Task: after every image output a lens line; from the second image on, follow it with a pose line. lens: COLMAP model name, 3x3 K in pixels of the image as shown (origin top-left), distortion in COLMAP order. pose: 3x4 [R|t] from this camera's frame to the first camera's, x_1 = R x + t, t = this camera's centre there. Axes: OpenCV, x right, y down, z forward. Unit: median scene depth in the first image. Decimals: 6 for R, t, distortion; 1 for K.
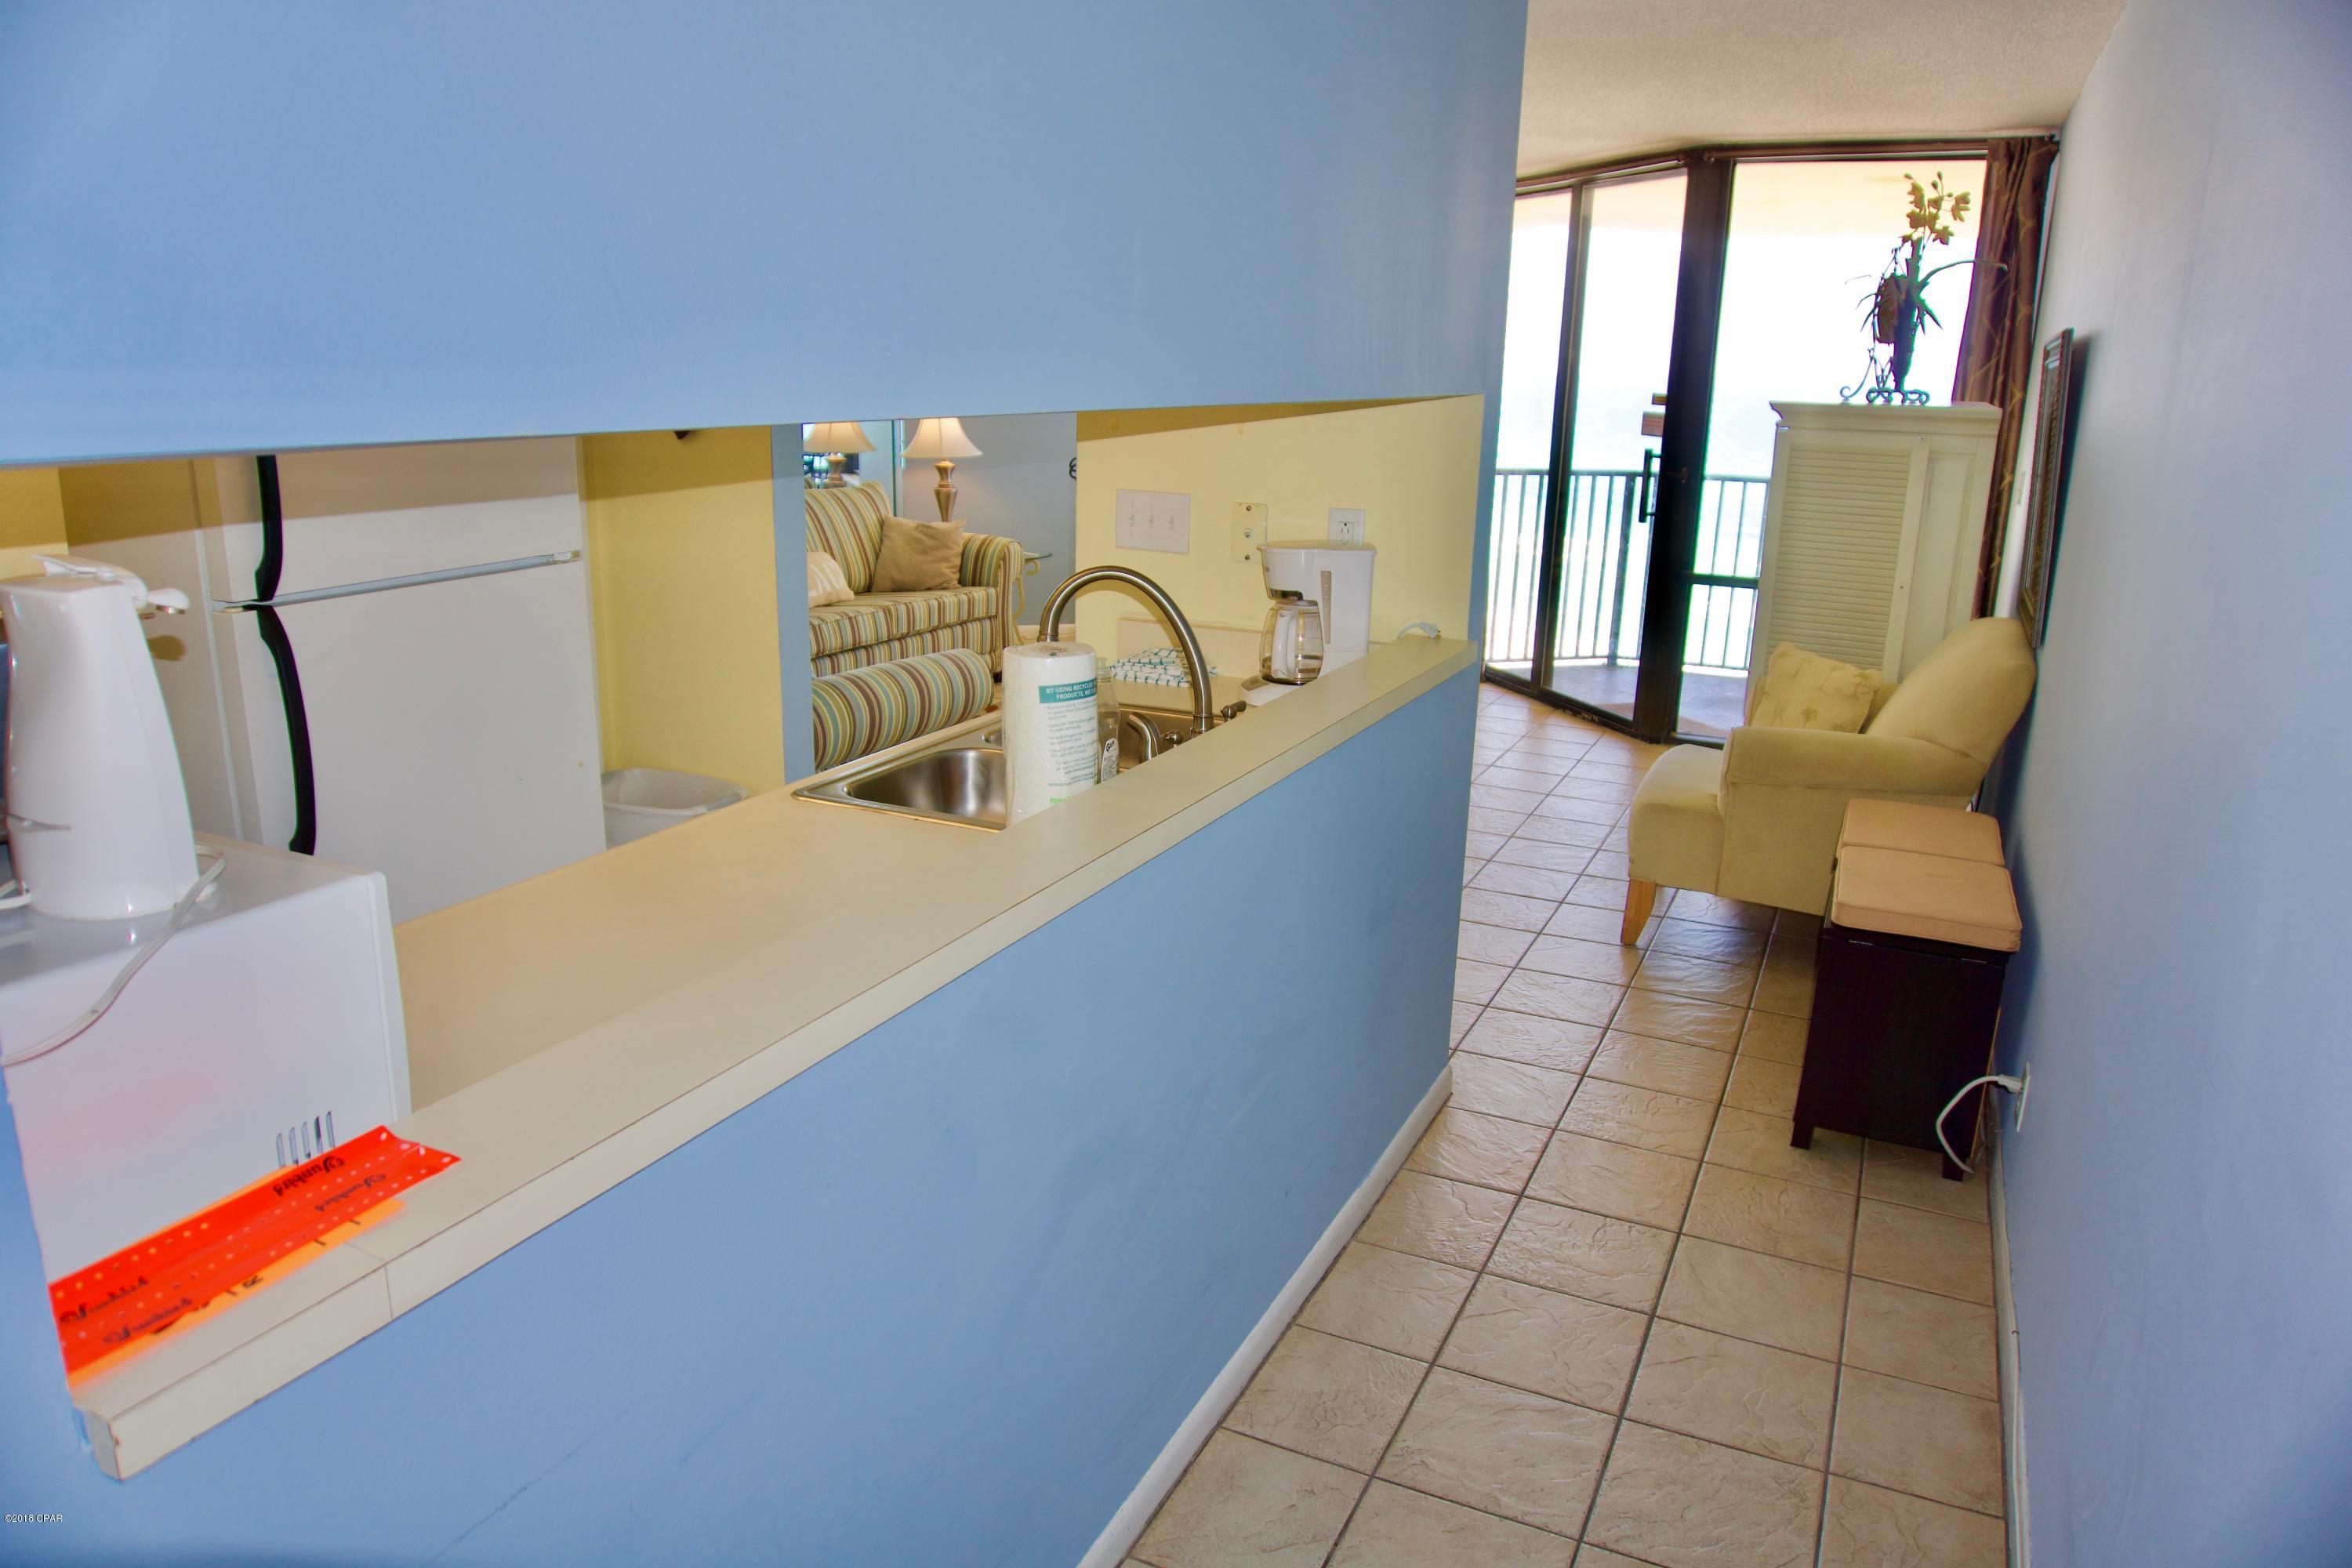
lens RADIAL K [[1578.9, 0, 1178.0], [0, 1578.9, 797.9], [0, 0, 1]] dist [-0.043769, -0.012001]
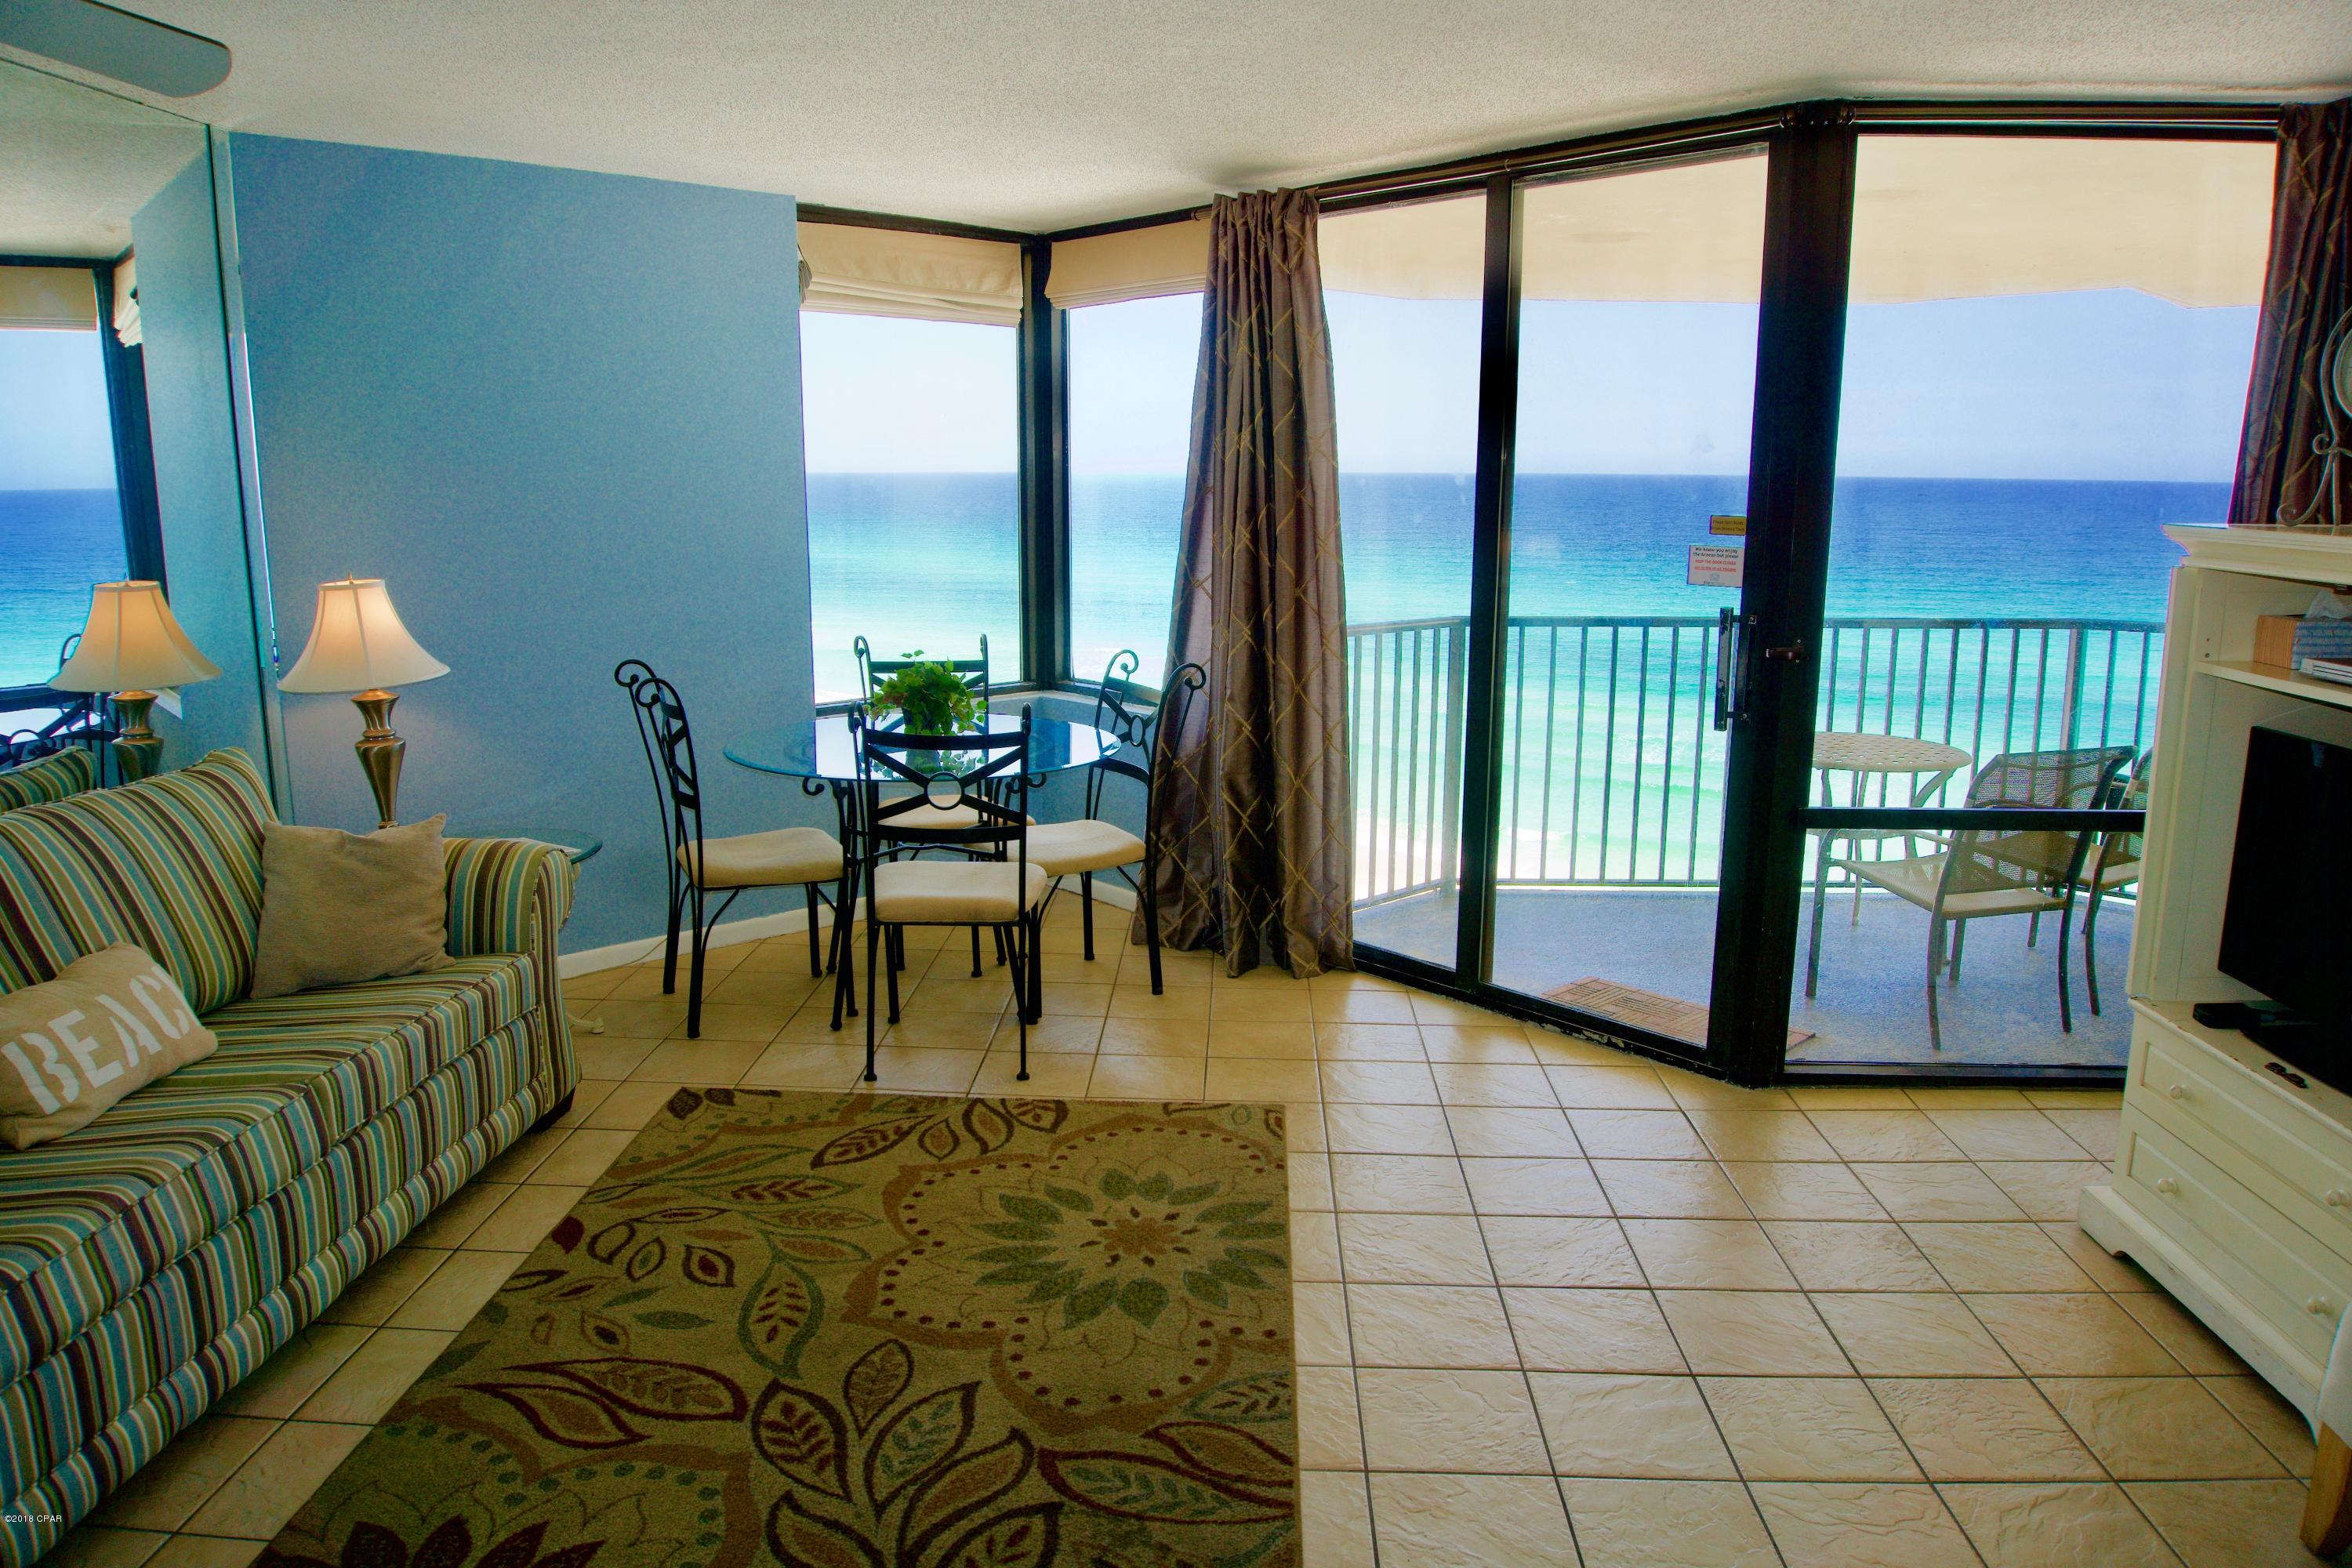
lens RADIAL K [[1578.9, 0, 1154.1], [0, 1578.9, 764.6], [0, 0, 1]] dist [-0.043769, -0.012001]
pose [[0.926912, -0.094219, 0.363259, -0.107703], [0.124086, 0.990473, -0.059724, -0.138655], [-0.354171, 0.100434, 0.929772, 0.475567]]
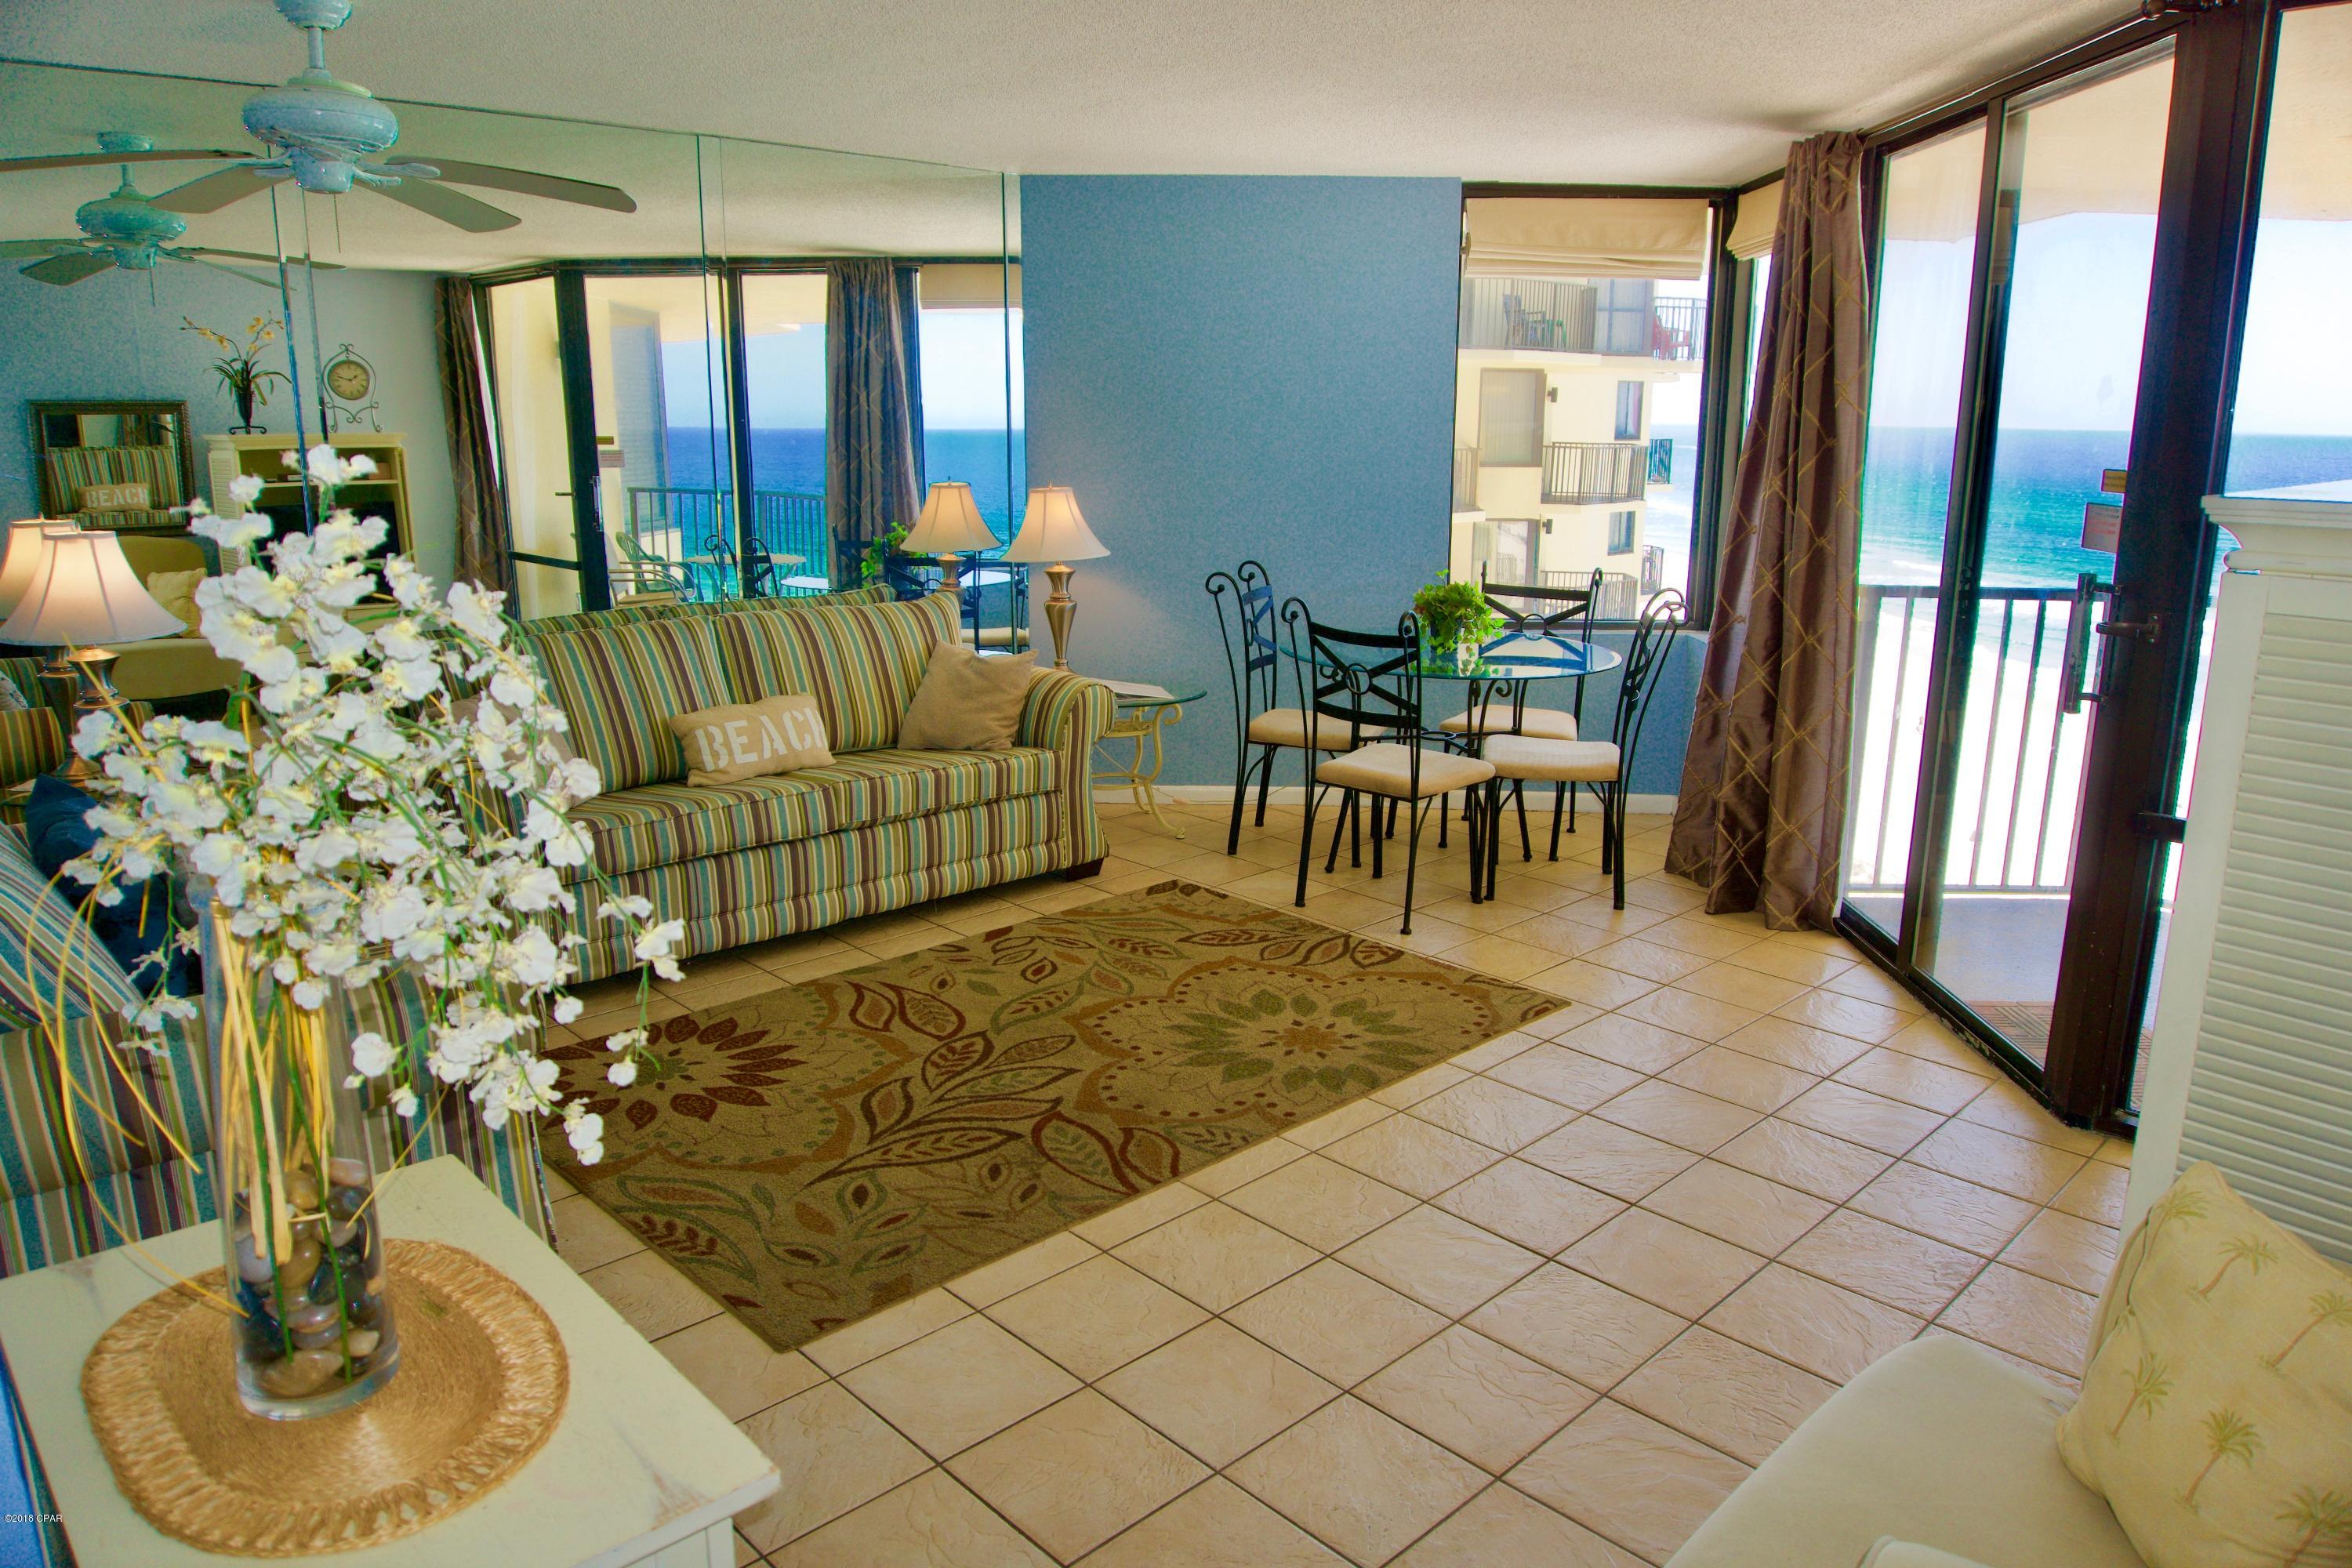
lens RADIAL K [[1578.9, 0, 1177.4], [0, 1578.9, 755.1], [0, 0, 1]] dist [-0.043769, -0.012001]
pose [[0.933458, 0.055495, -0.354368, 0.183209], [-0.077640, 0.995798, -0.048570, -0.102039], [0.350183, 0.072852, 0.933844, 0.367572]]
